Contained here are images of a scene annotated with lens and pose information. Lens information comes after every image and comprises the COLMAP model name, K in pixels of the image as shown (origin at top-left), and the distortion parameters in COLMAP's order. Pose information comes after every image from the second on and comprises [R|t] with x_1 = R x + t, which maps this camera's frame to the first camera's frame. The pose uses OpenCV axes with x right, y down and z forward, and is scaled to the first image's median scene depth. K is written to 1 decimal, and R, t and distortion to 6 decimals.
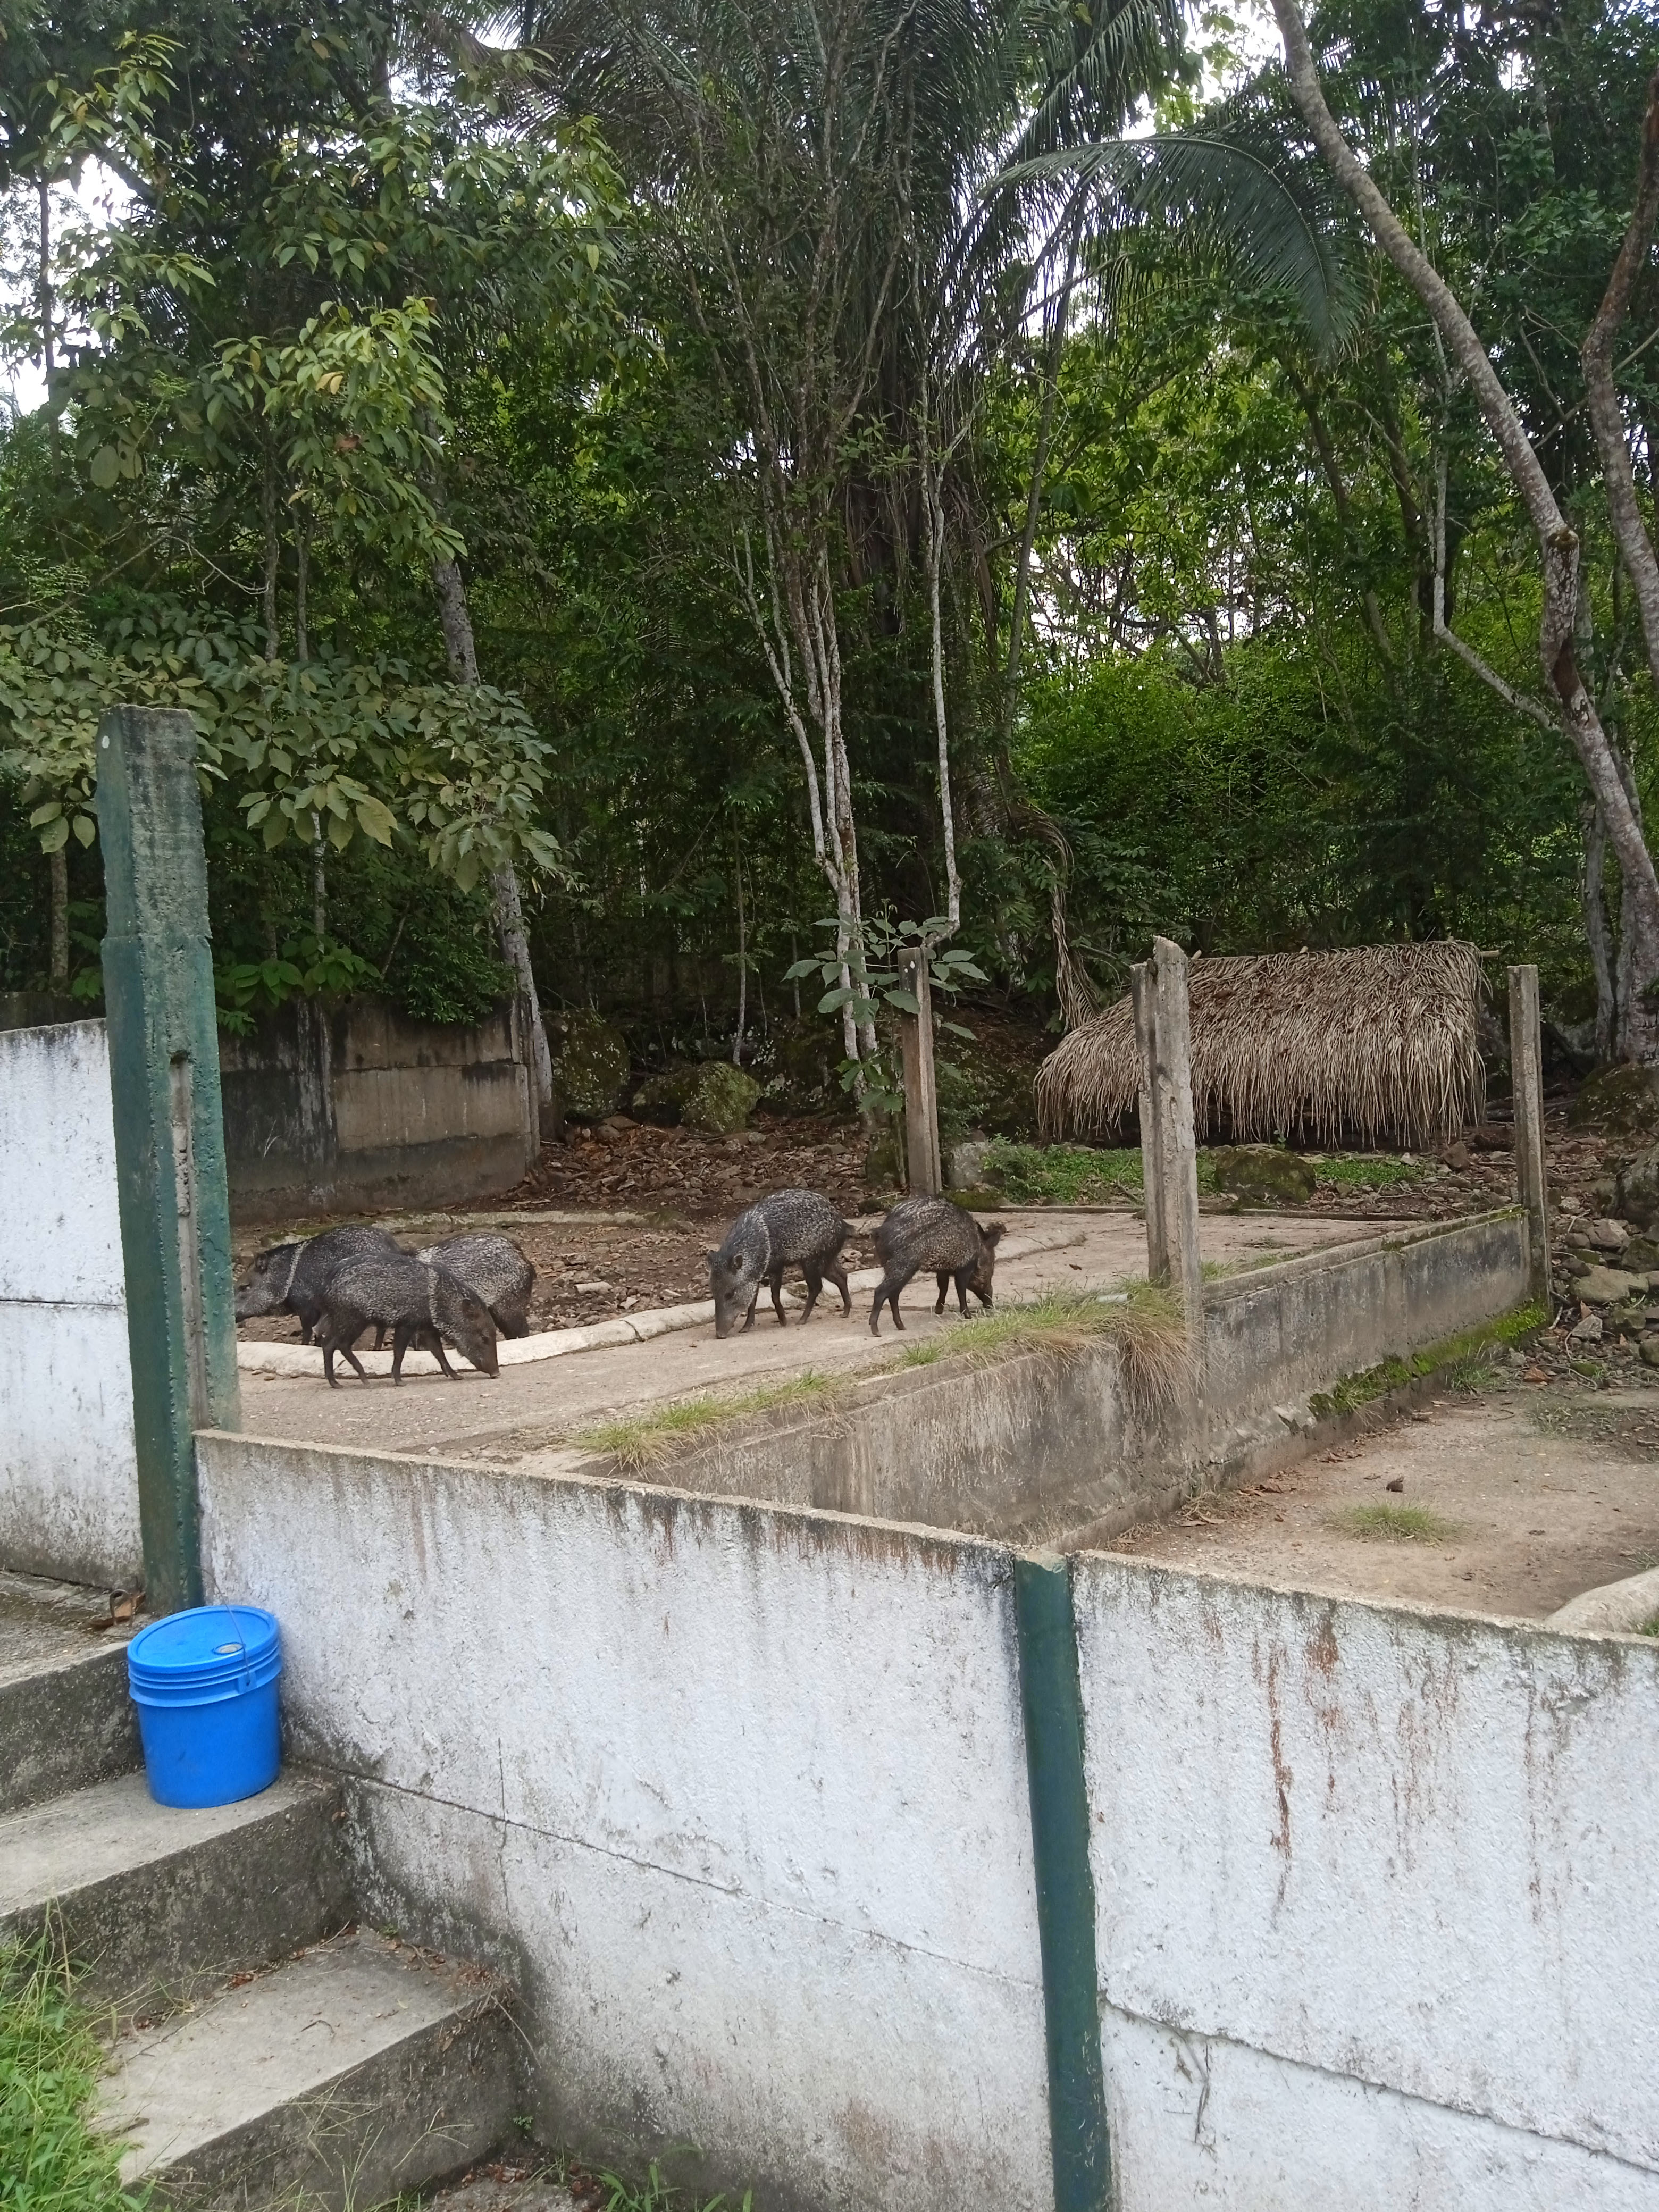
lens RADIAL K [[1777.0, 0, 823.2], [0, 1777.0, 1083.3], [0, 0, 1]] dist [0.093244, -0.163177]
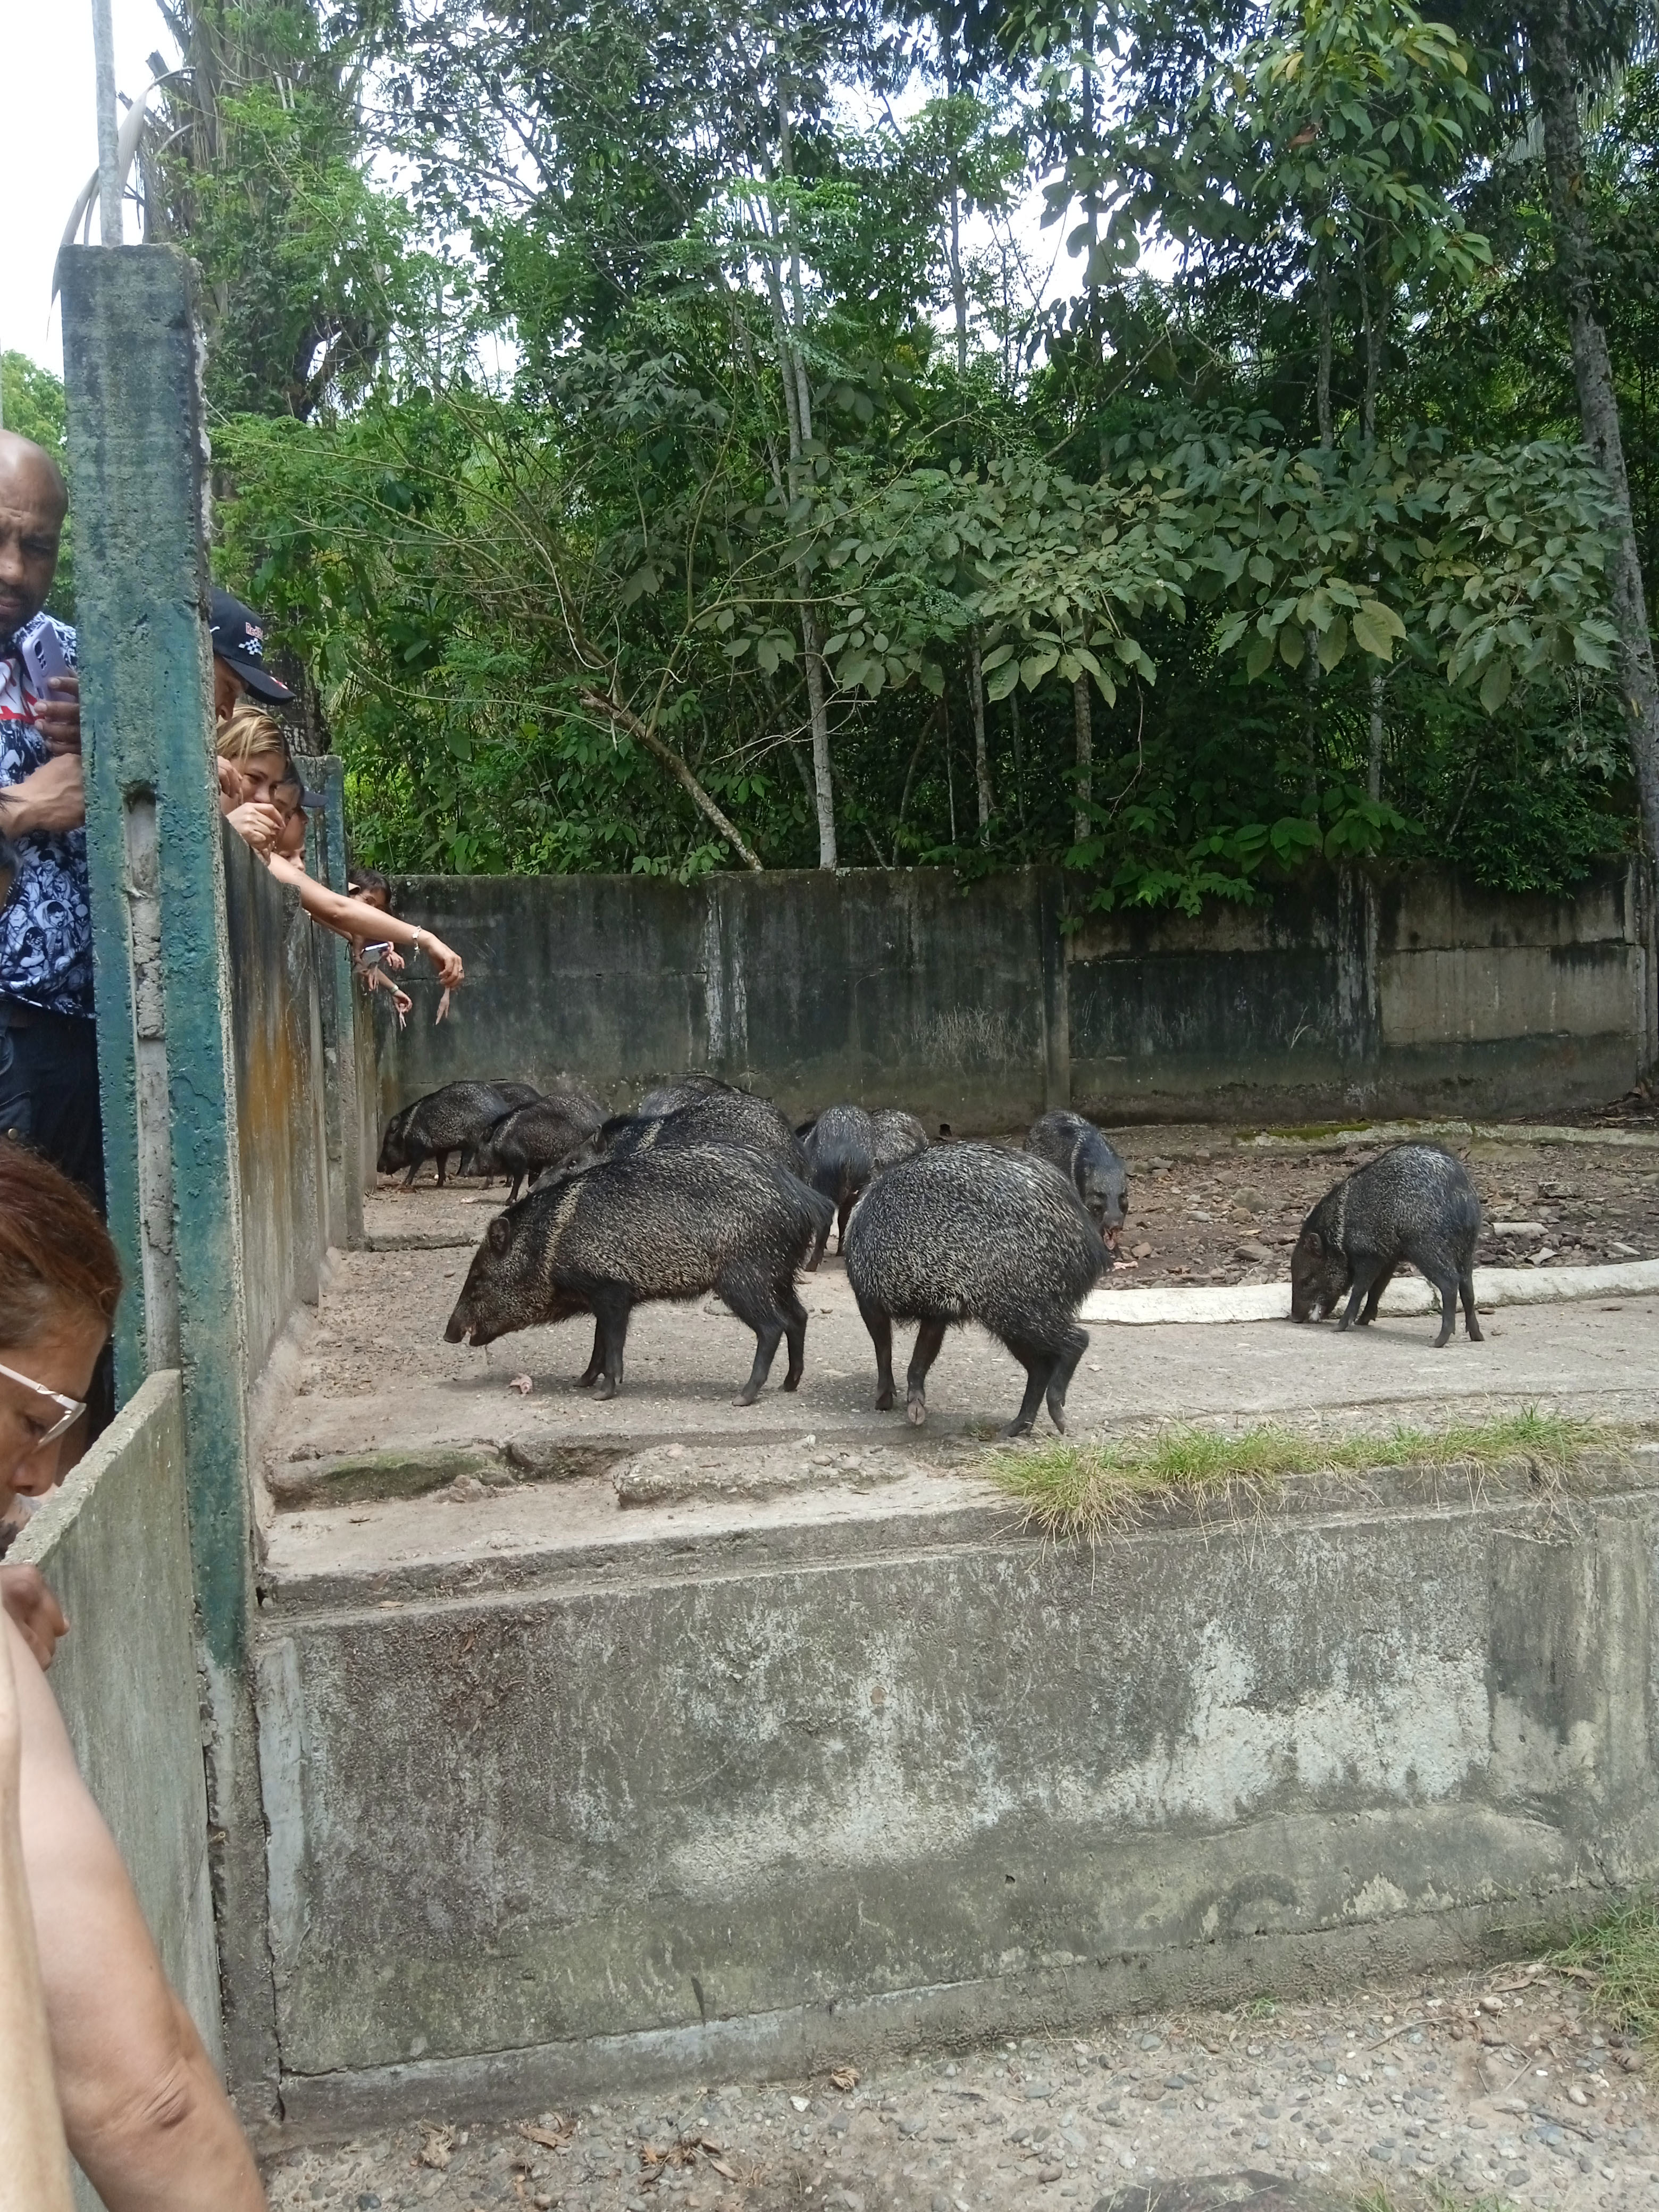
lens RADIAL K [[1777.0, 0, 851.5], [0, 1777.0, 1102.4], [0, 0, 1]] dist [0.093244, -0.163177]
pose [[0.782859, 0.052648, -0.619967, 0.076064], [-0.015087, 0.997727, 0.065677, 0.015516], [0.622016, -0.042062, 0.781874, 0.202408]]
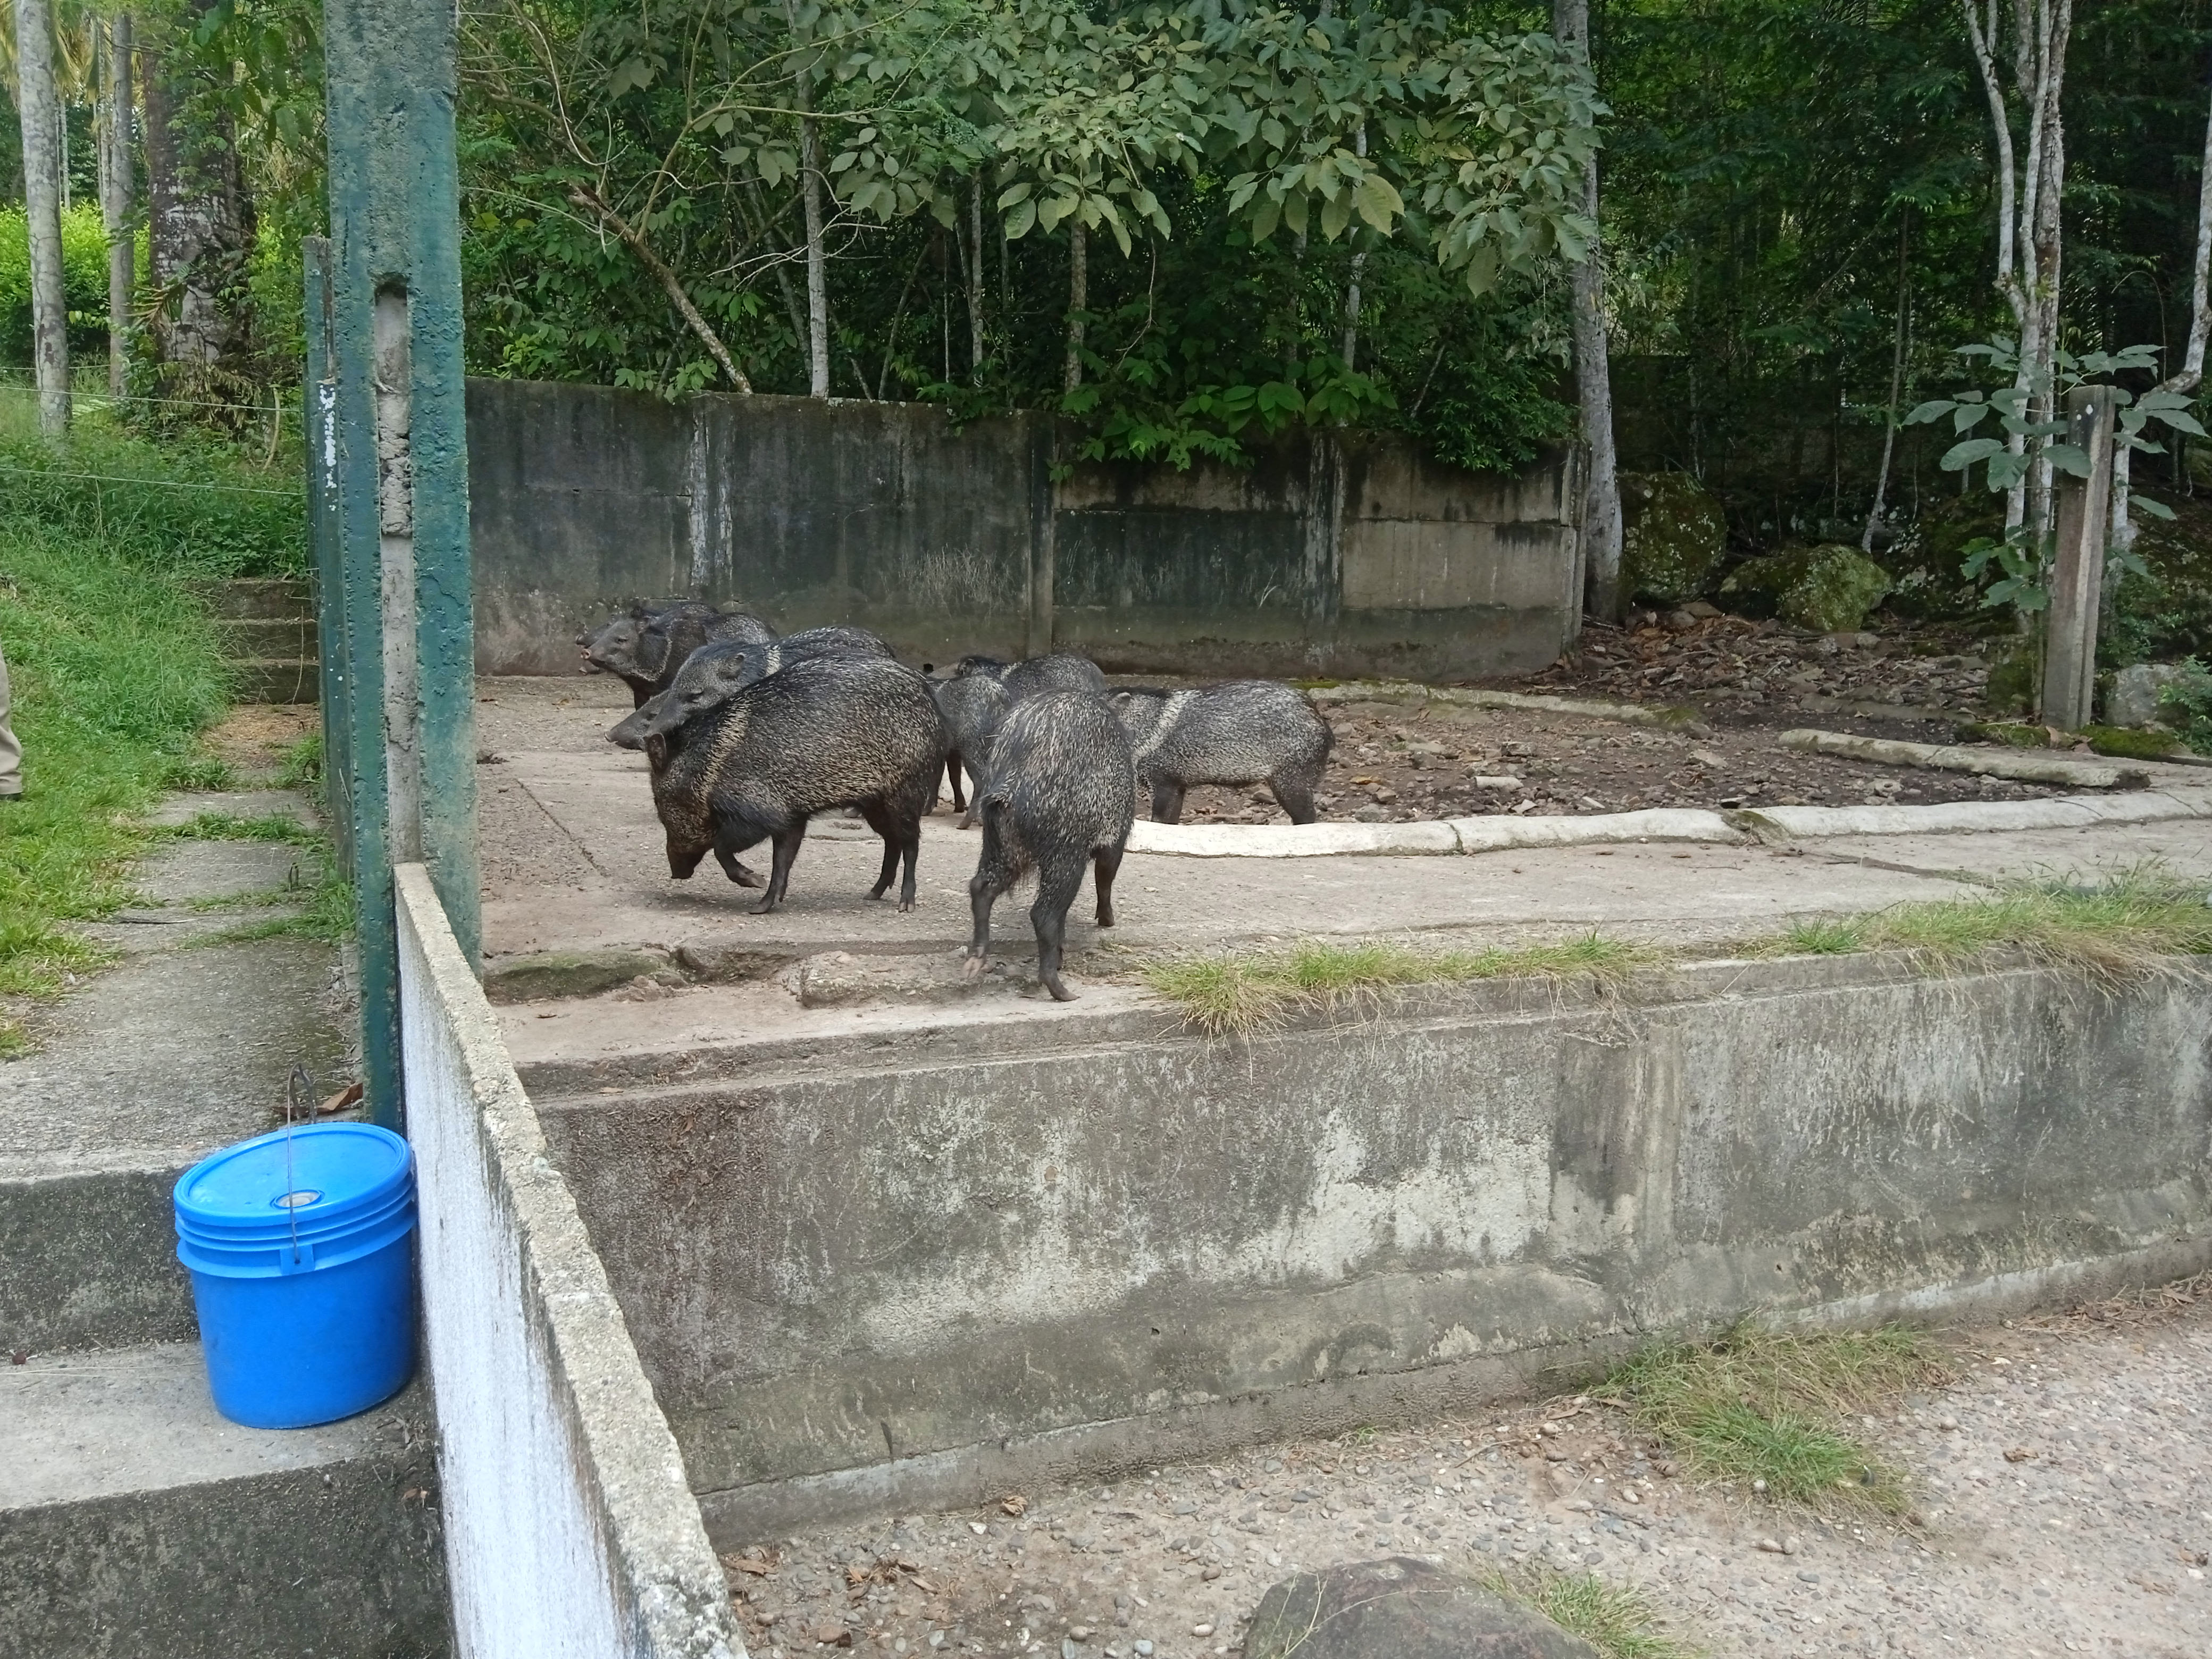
lens RADIAL K [[1777.0, 0, 1096.0], [0, 1777.0, 806.8], [0, 0, 1]] dist [0.093244, -0.163177]
pose [[0.878876, 0.135078, -0.457527, 0.055476], [-0.075386, 0.986350, 0.146393, 0.017346], [0.471056, -0.094170, 0.877062, 0.167713]]
